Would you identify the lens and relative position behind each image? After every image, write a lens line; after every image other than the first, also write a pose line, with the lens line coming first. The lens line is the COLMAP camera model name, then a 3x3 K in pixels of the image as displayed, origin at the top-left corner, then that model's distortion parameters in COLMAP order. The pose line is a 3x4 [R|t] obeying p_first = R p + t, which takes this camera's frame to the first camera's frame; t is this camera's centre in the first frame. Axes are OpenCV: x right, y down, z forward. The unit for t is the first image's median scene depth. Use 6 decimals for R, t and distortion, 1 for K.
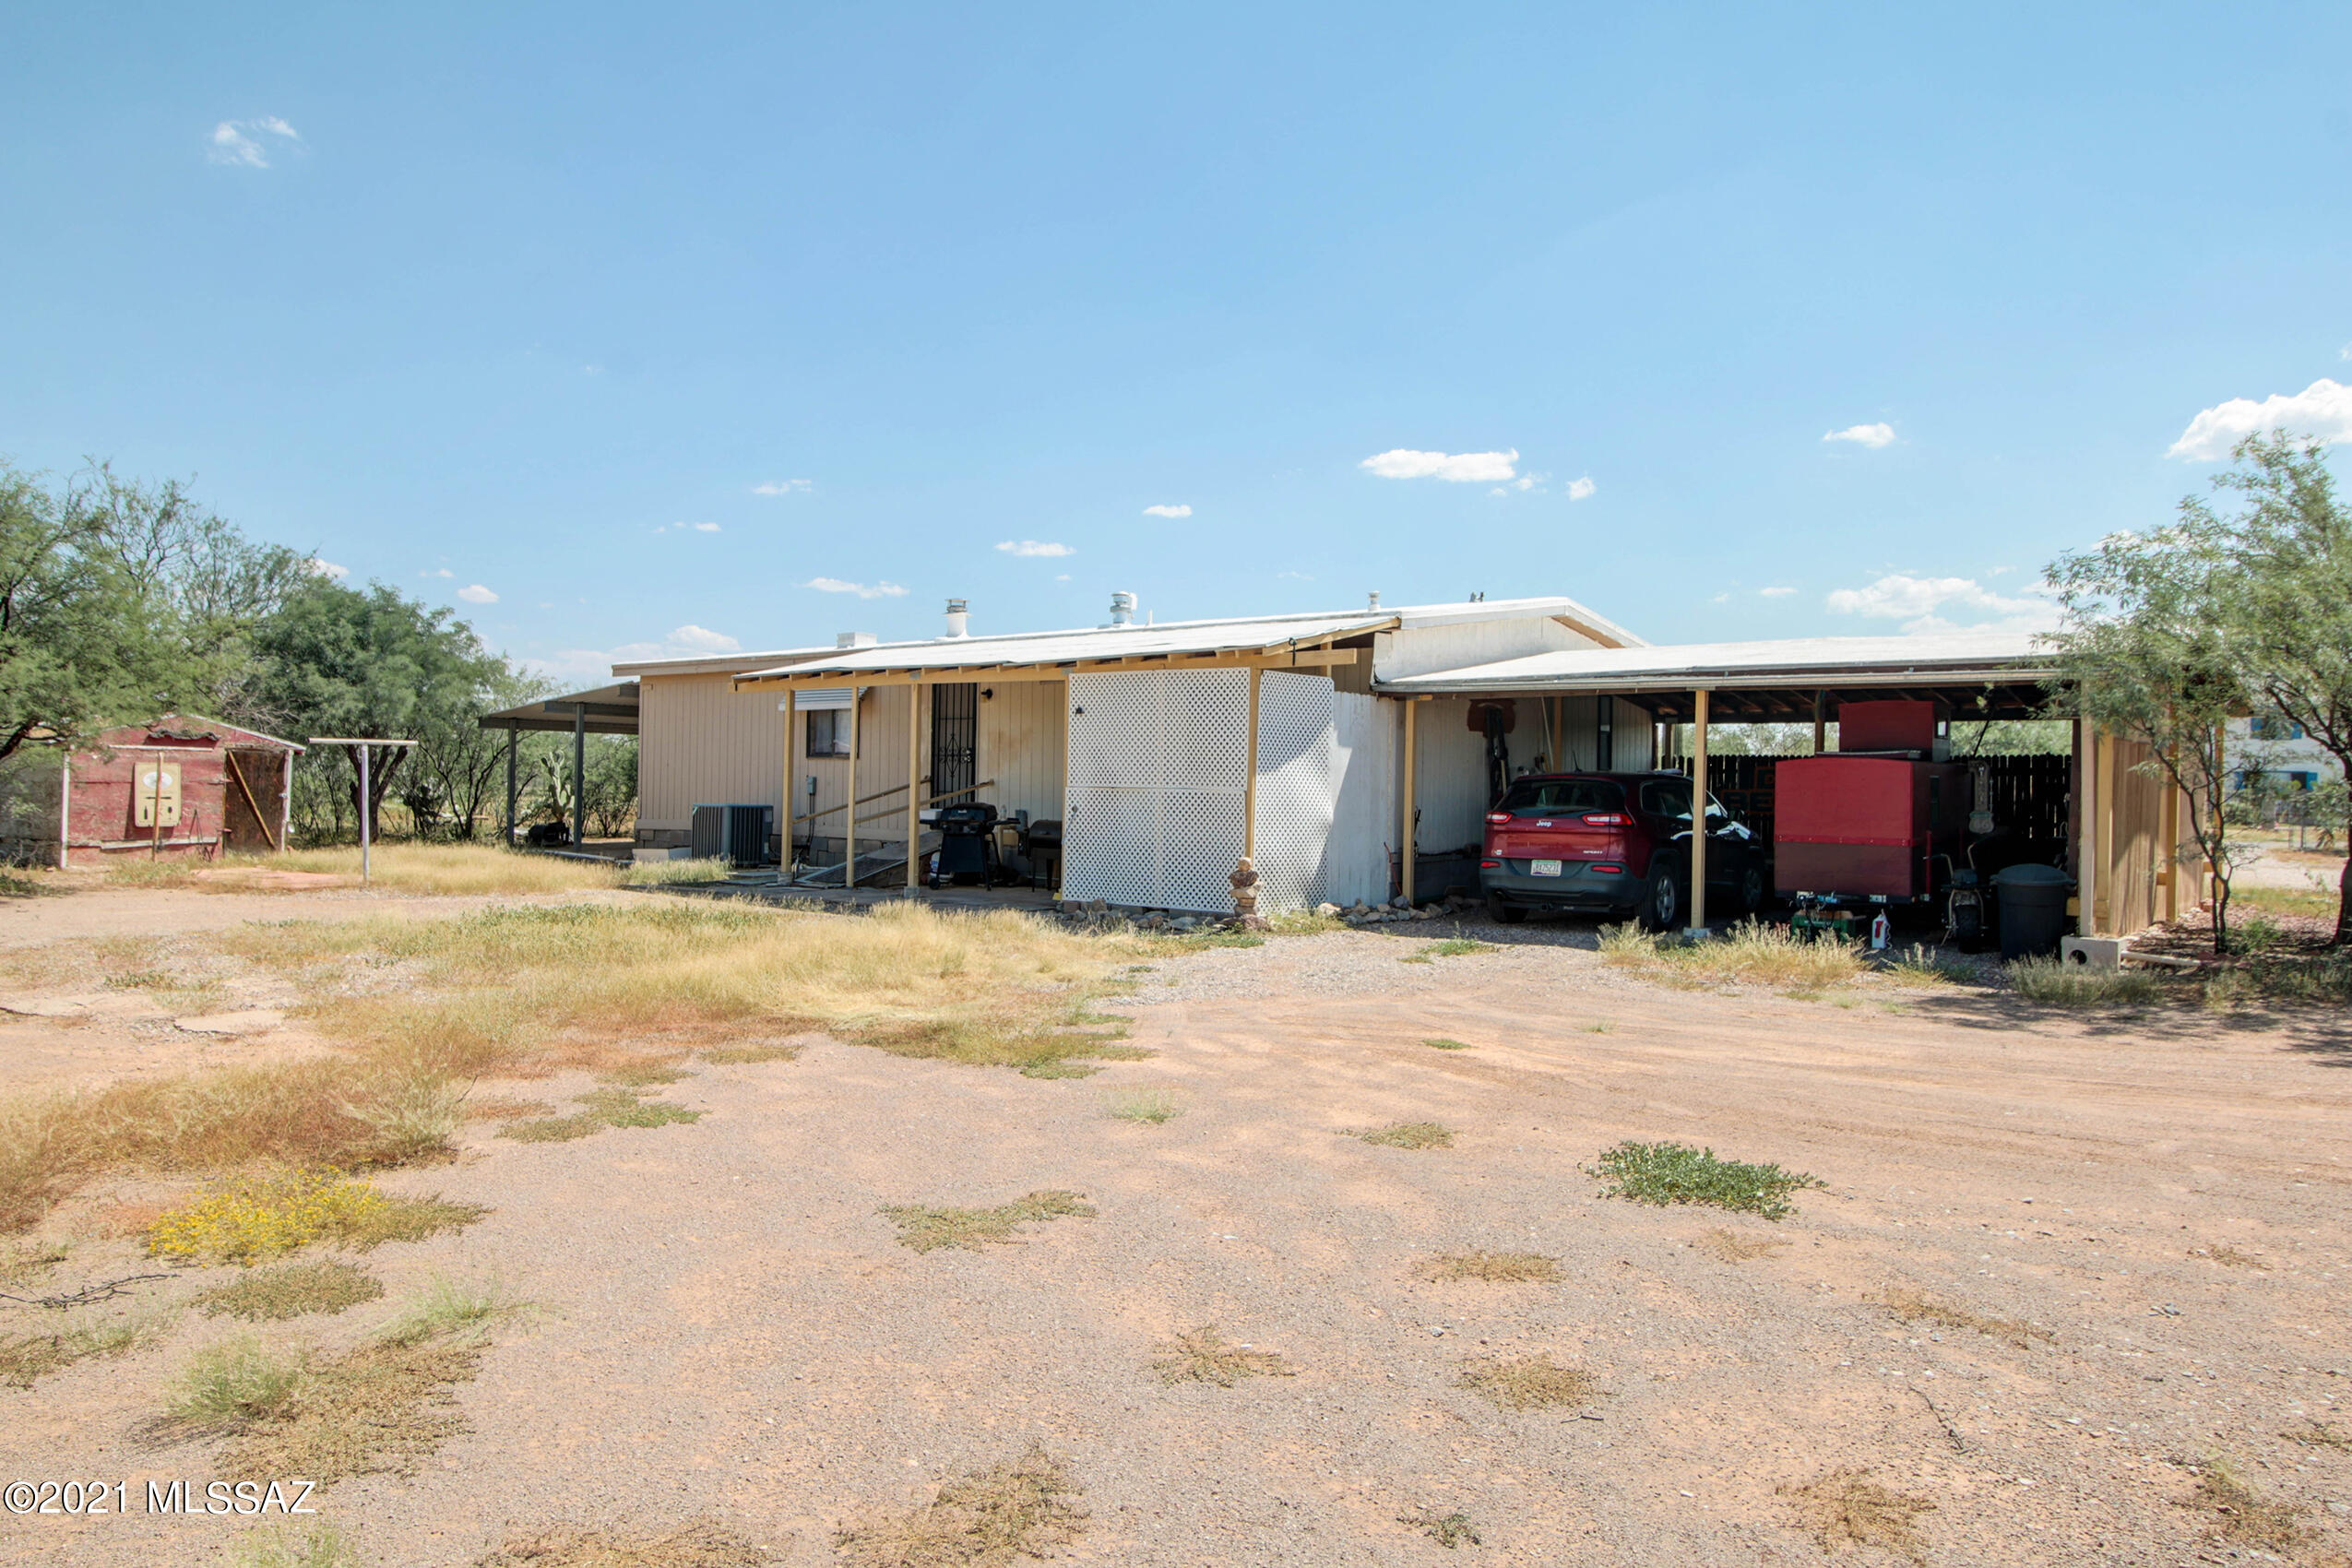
lens RADIAL K [[1618.0, 0, 1174.6], [0, 1618.0, 782.8], [0, 0, 1]] dist [0.007015, 0.003351]
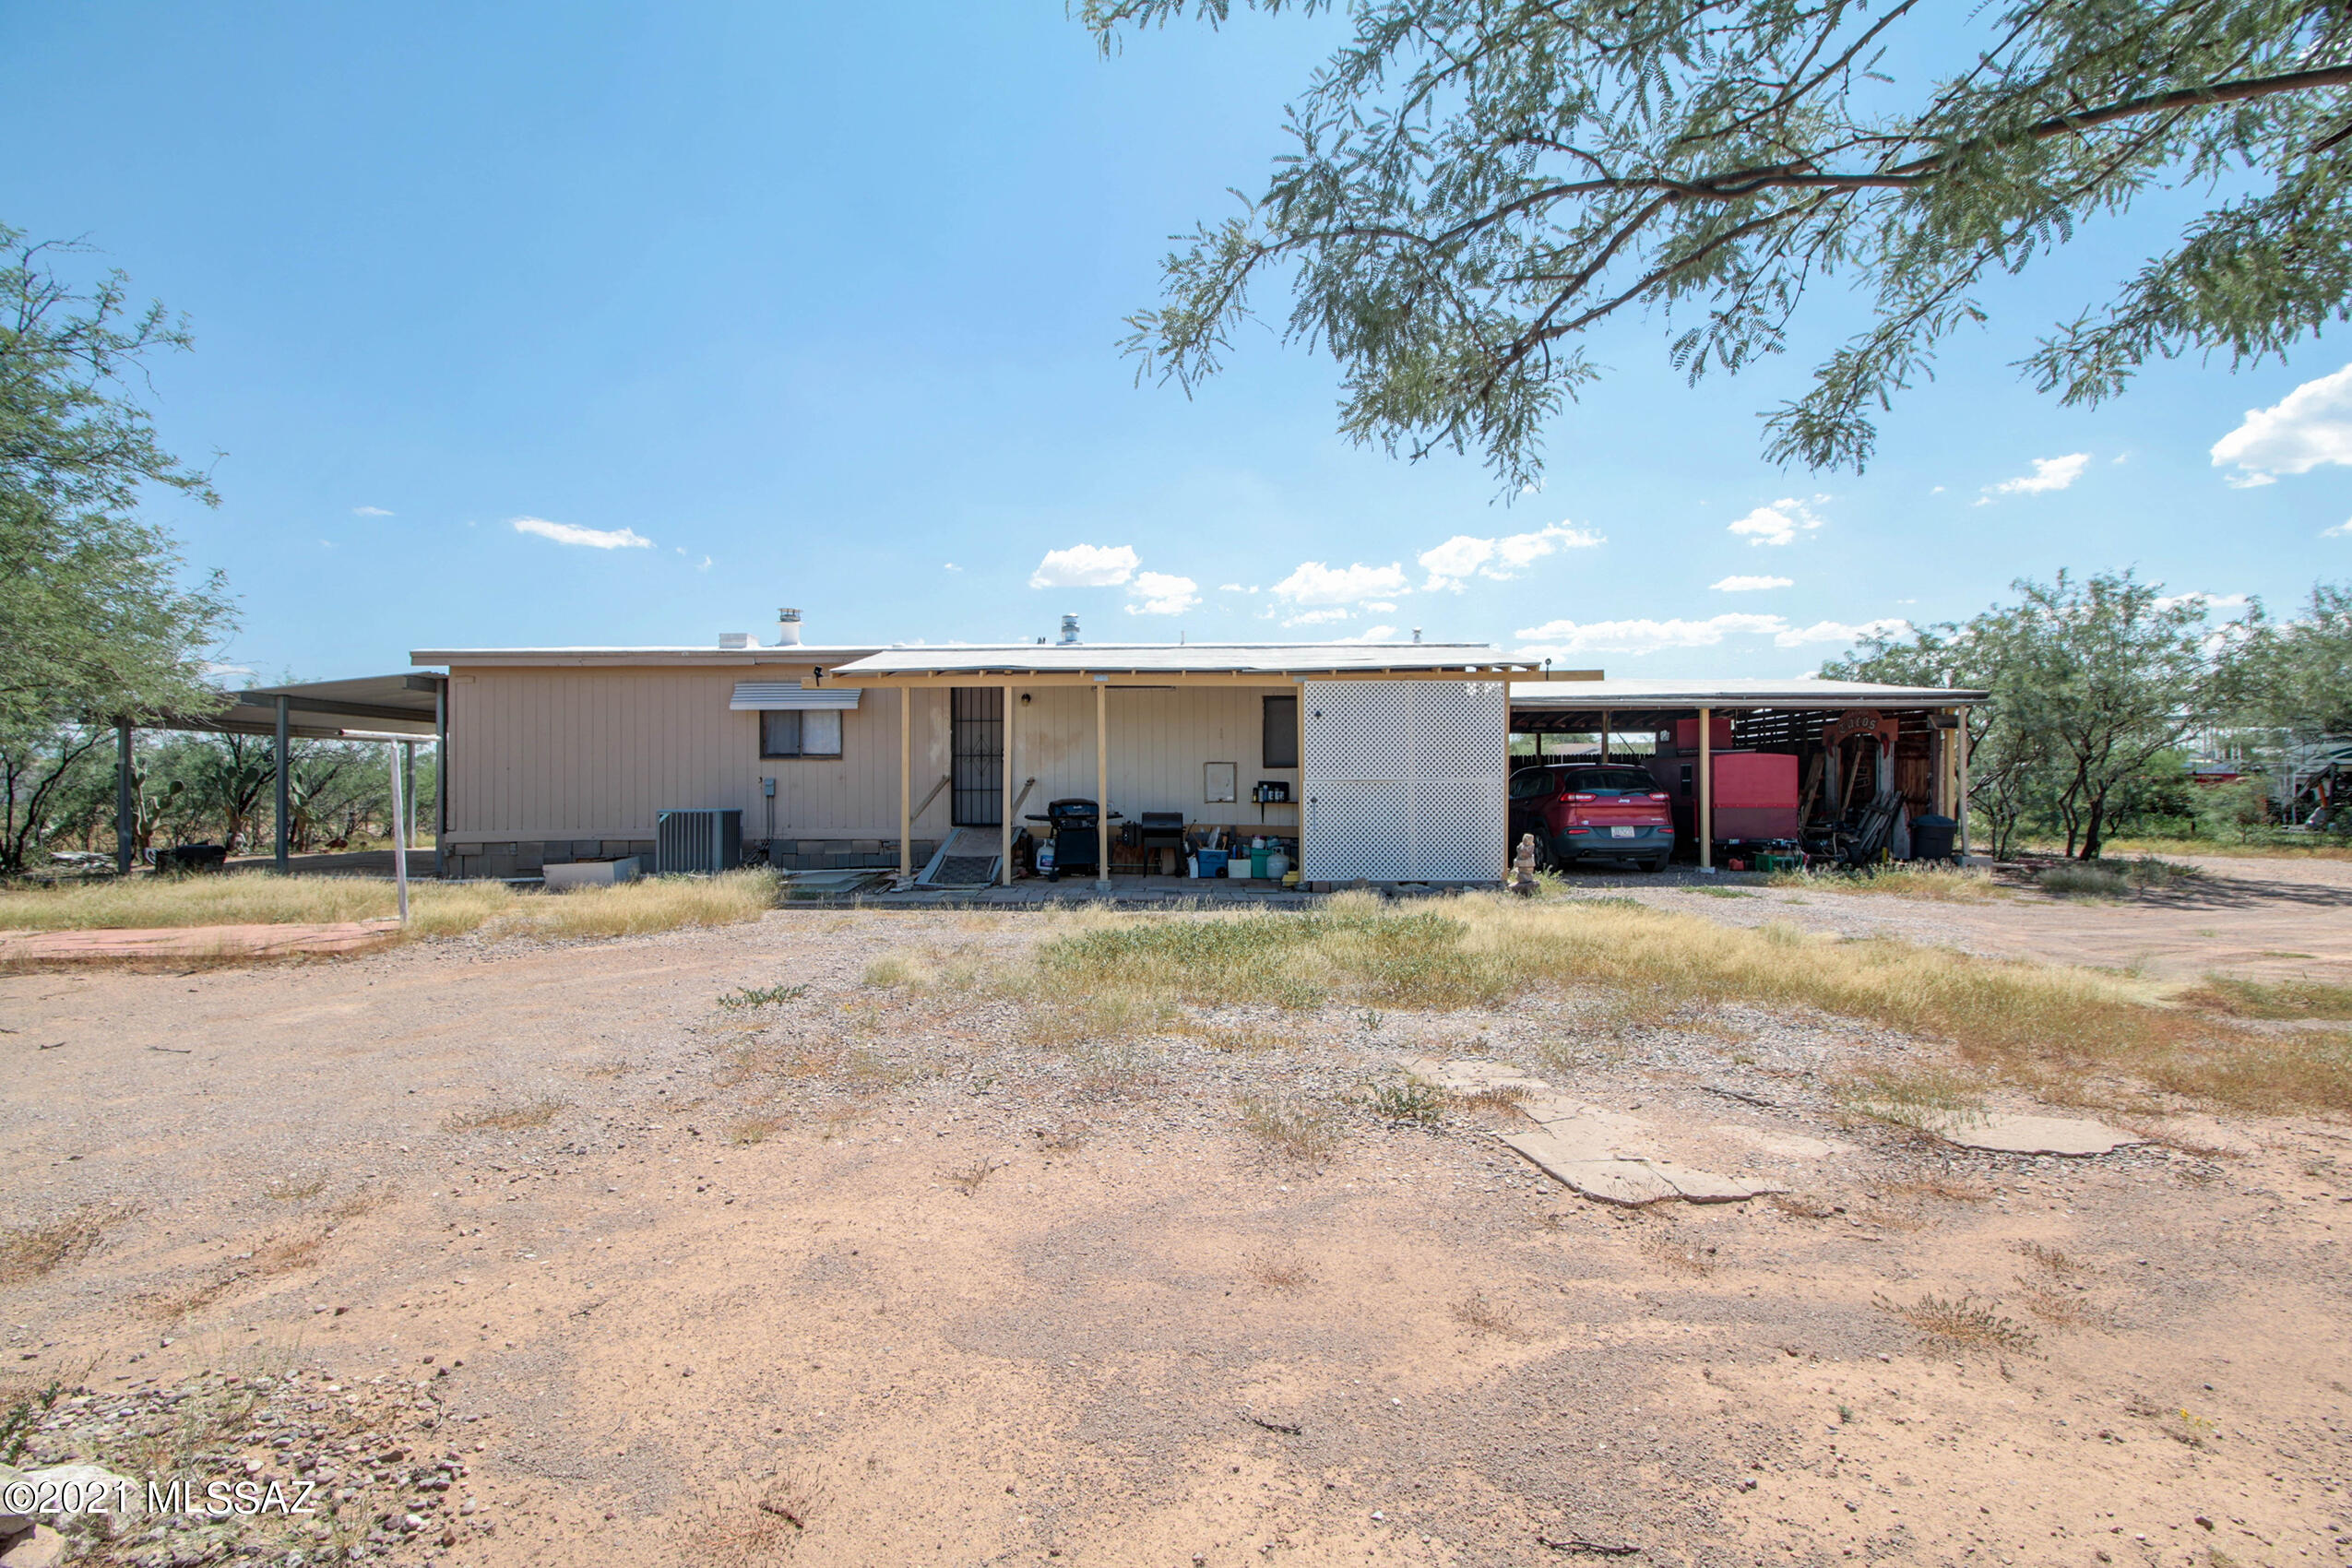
lens RADIAL K [[1132.7, 0, 1177.4], [0, 1132.7, 787.2], [0, 0, 1]] dist [-0.001134, -0.000237]
pose [[0.772854, -0.017304, 0.634348, -0.490700], [0.015526, 0.999845, 0.008357, -0.000722], [-0.634394, 0.003390, 0.773002, 0.337336]]
